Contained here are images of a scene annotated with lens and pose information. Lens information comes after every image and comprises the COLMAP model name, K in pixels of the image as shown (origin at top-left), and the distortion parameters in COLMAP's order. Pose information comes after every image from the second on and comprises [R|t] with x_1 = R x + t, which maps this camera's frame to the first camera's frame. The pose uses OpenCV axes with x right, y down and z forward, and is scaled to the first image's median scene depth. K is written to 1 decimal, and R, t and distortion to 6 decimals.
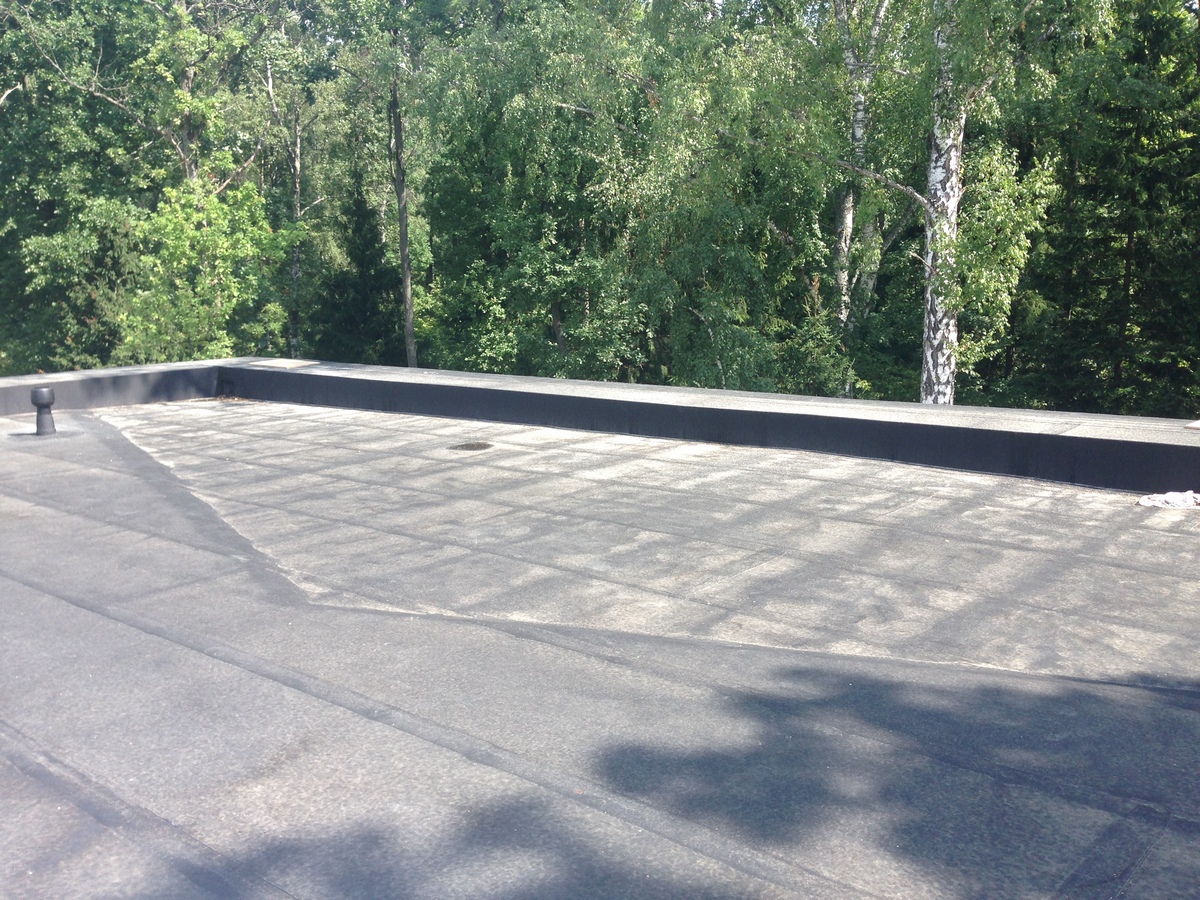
lens RADIAL K [[1140.1, 0, 610.1], [0, 1140.1, 445.0], [0, 0, 1]] dist [0.167338, -0.310119]
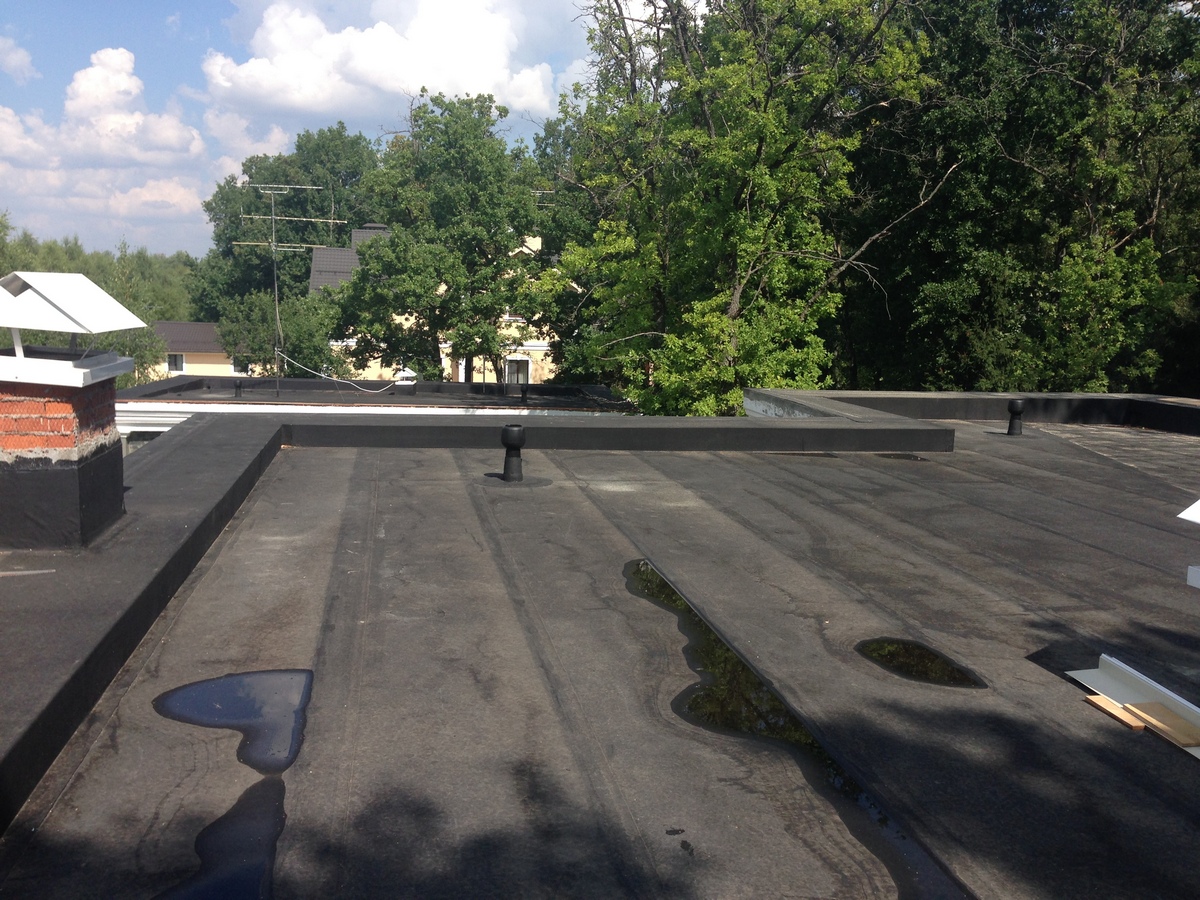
lens RADIAL K [[1140.1, 0, 610.1], [0, 1140.1, 445.0], [0, 0, 1]] dist [0.167338, -0.310119]
pose [[0.791685, 0.120073, -0.599013, -0.030811], [-0.143383, 0.989628, 0.008871, 0.028540], [0.593865, 0.078865, 0.800690, -0.162559]]
